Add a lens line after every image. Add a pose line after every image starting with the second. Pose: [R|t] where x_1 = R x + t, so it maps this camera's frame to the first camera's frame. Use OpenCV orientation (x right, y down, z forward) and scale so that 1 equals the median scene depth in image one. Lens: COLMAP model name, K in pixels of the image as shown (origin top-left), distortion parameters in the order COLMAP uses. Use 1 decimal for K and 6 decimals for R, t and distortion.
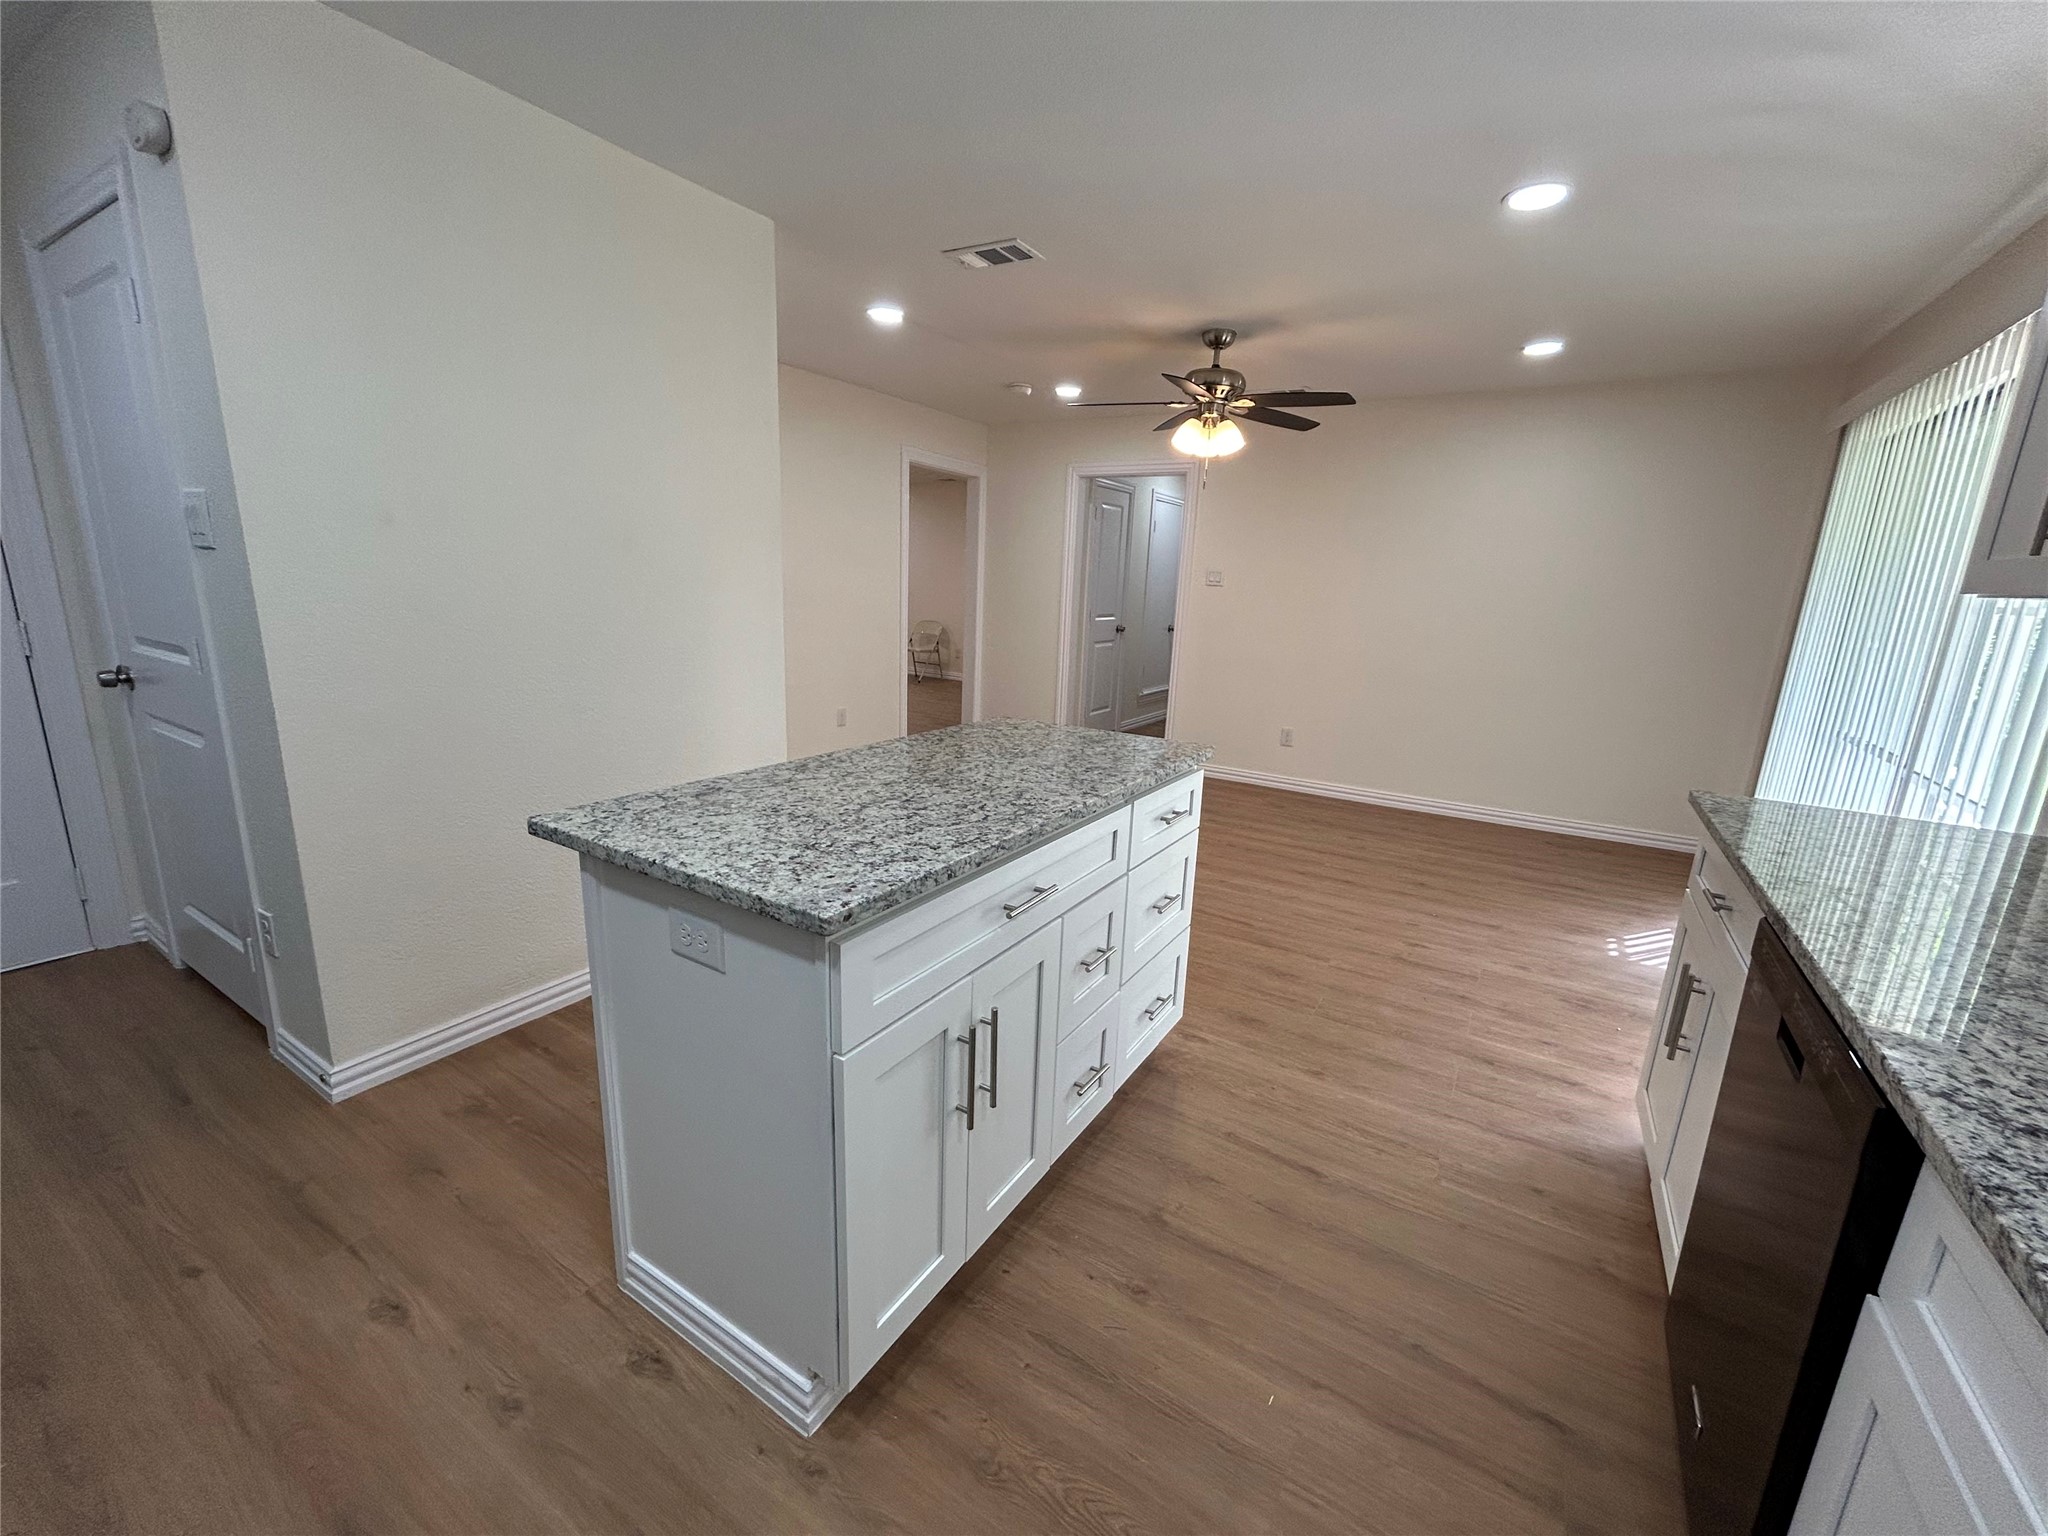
lens RADIAL K [[826.5, 0, 1026.1], [0, 826.5, 769.2], [0, 0, 1]] dist [0.000376, -0.000724]
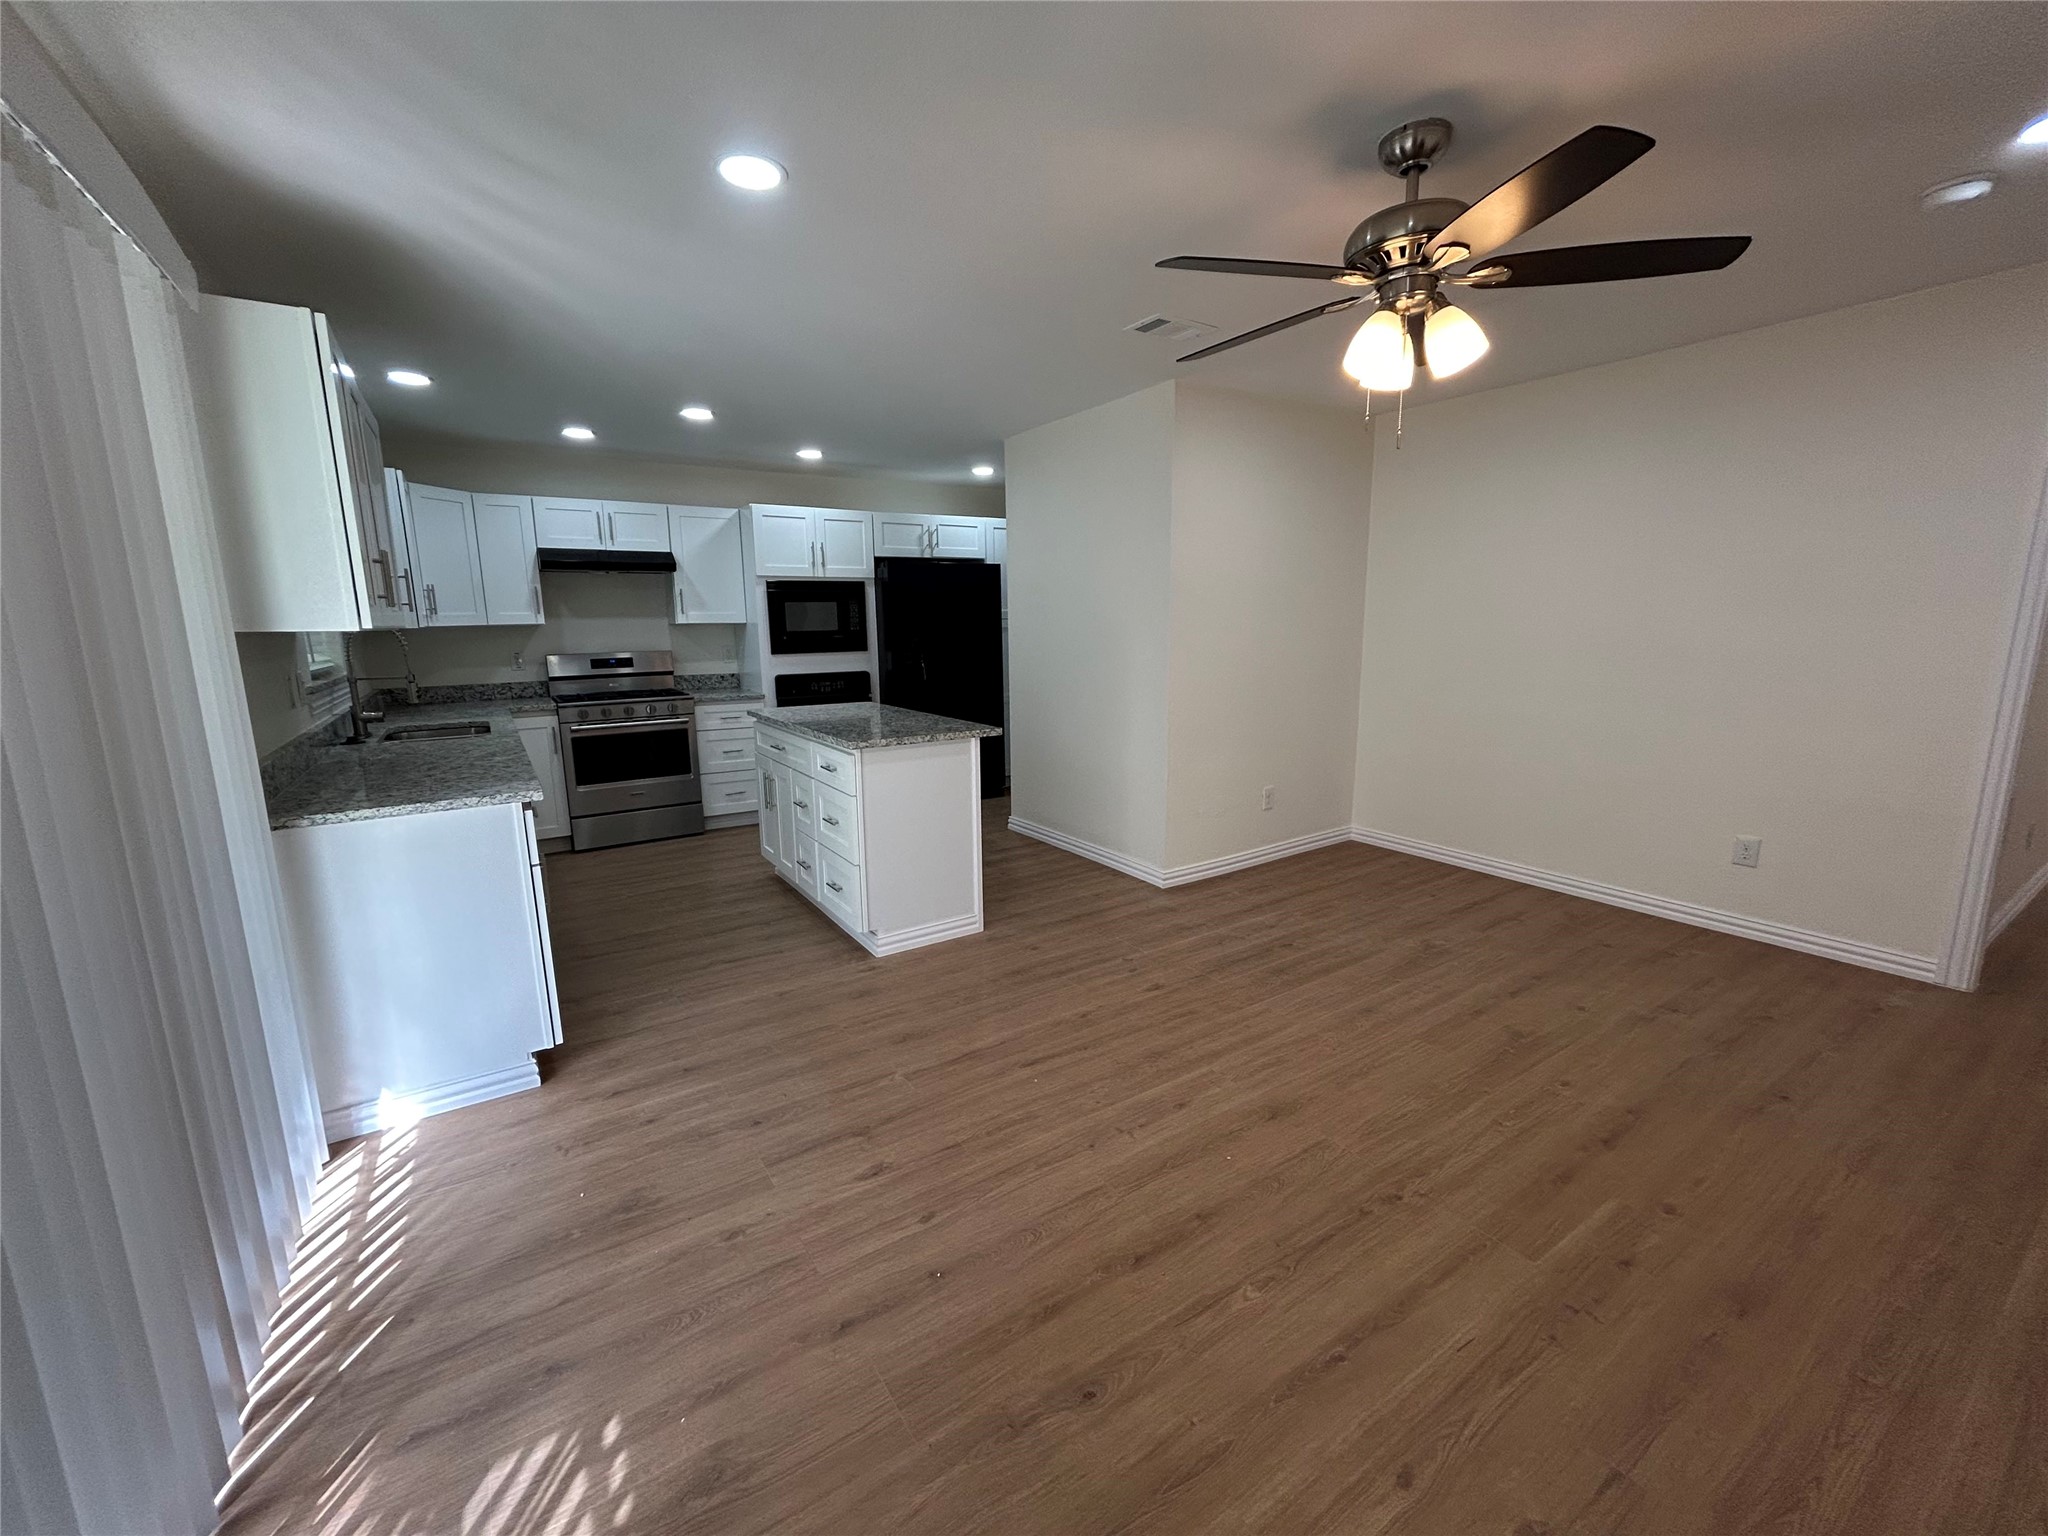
lens RADIAL K [[826.5, 0, 1020.7], [0, 826.5, 773.7], [0, 0, 1]] dist [0.000376, -0.000724]
pose [[-0.421851, 0.134658, -0.896610, 1.255695], [-0.210117, 0.947468, 0.241155, -0.346640], [0.881982, 0.290124, -0.371396, 1.628727]]
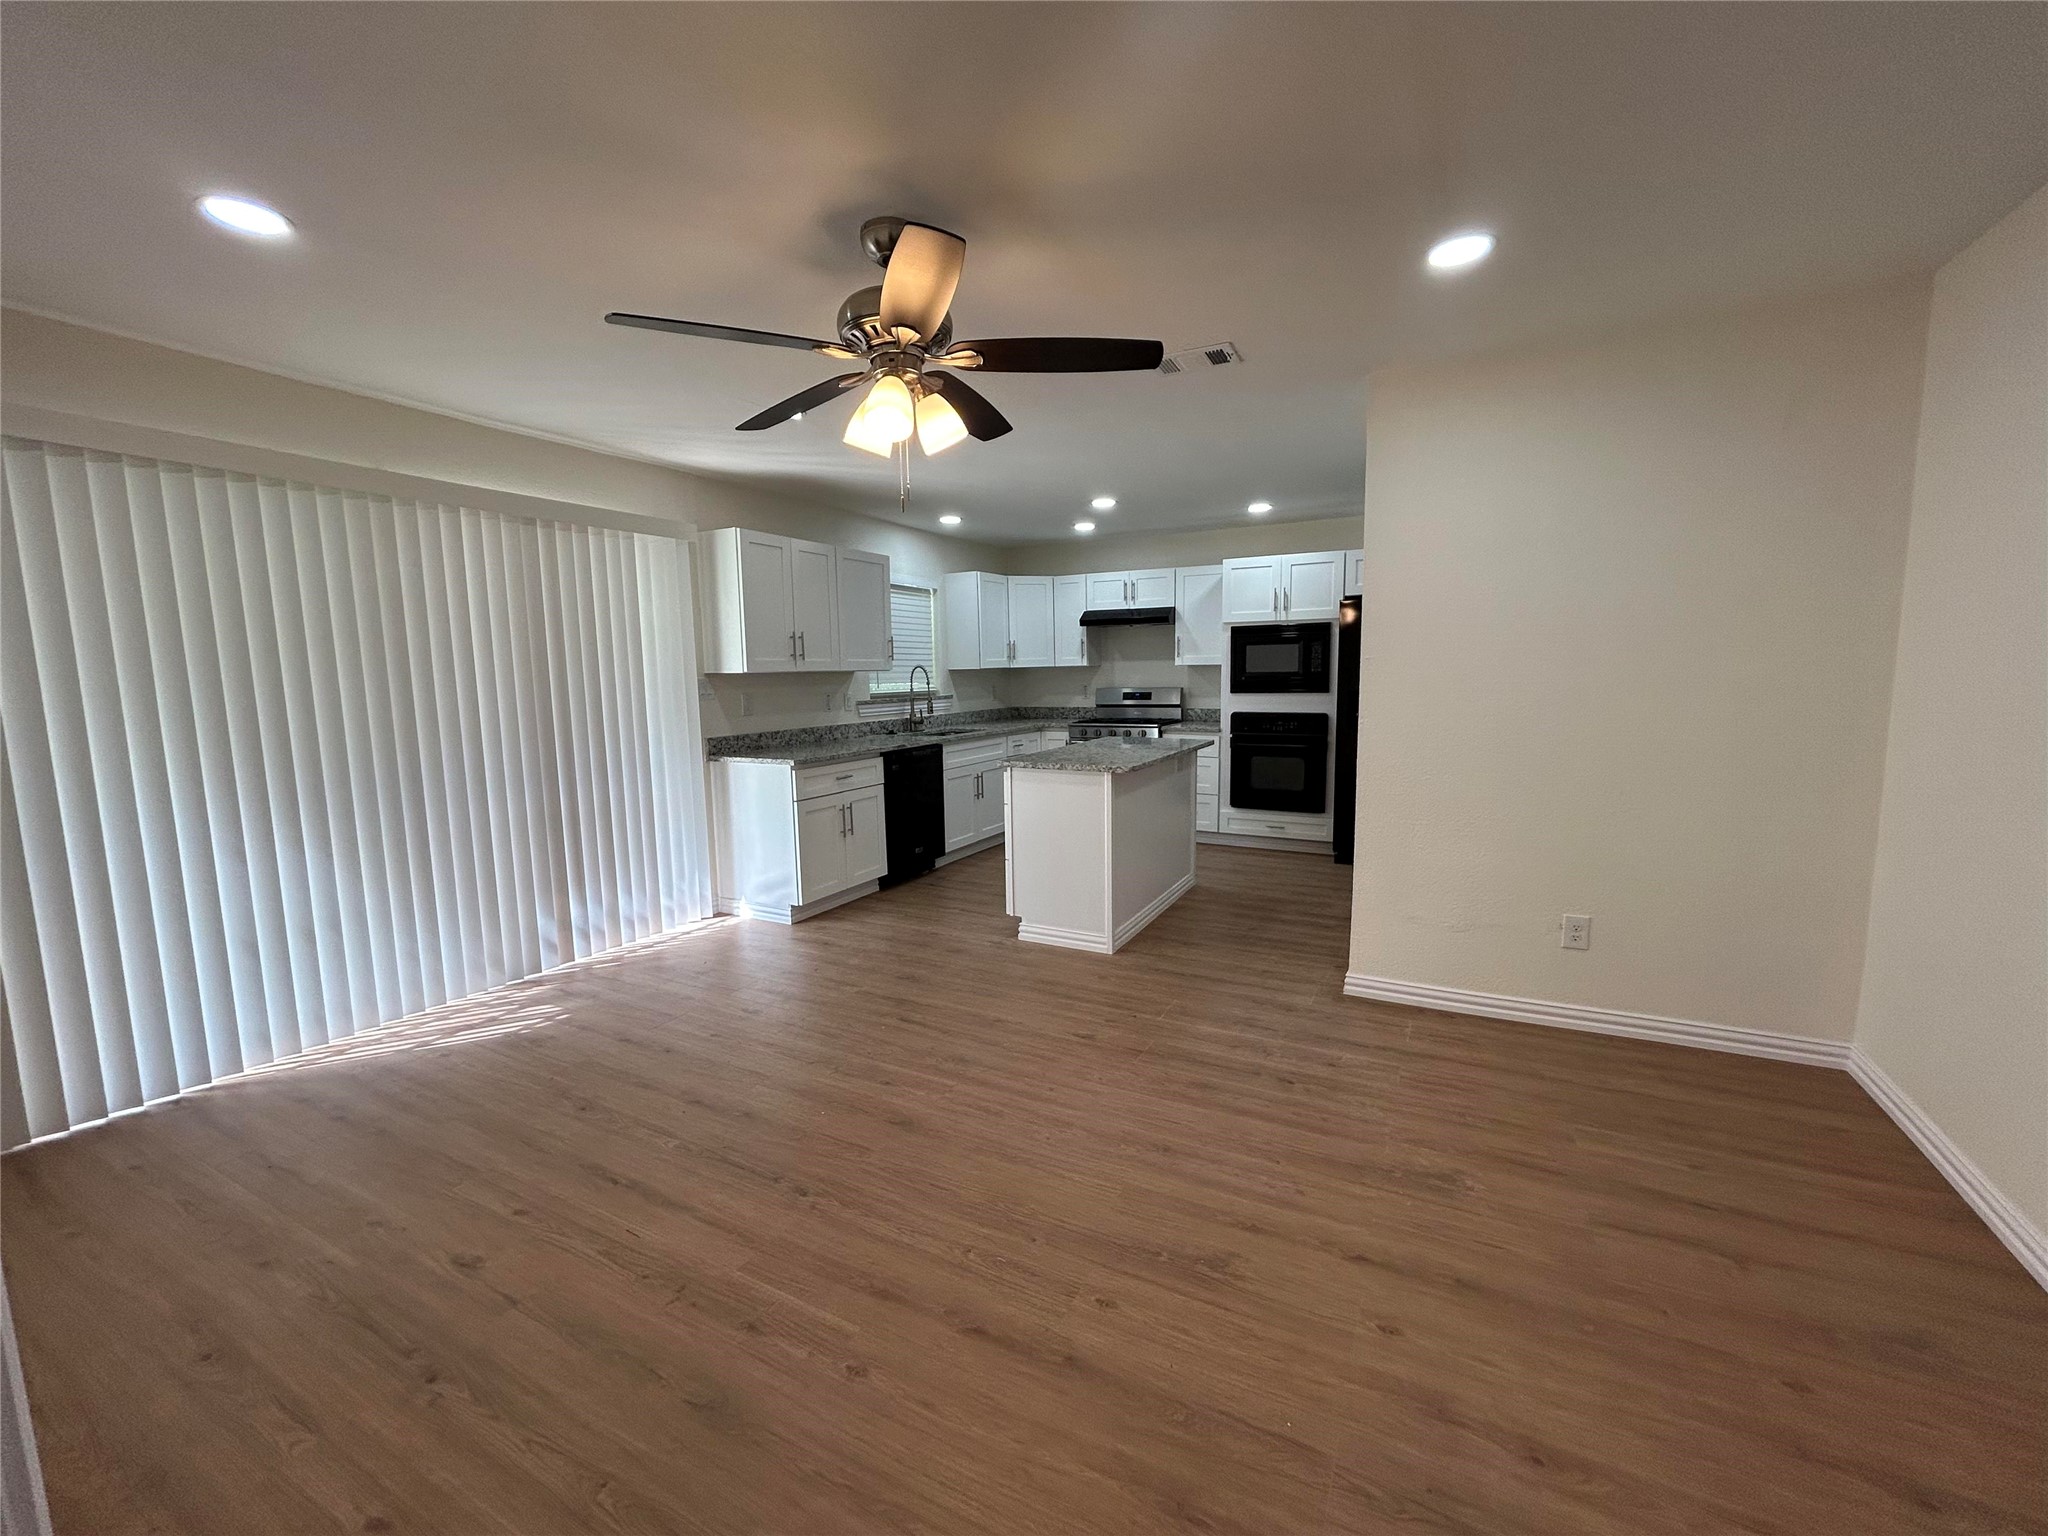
lens RADIAL K [[826.5, 0, 1018.8], [0, 826.5, 771.0], [0, 0, 1]] dist [0.000376, -0.000724]
pose [[-0.997920, -0.014558, -0.062793, 0.266721], [-0.035296, 0.938548, 0.343339, -0.576167], [0.053936, 0.344841, -0.937110, 2.460592]]
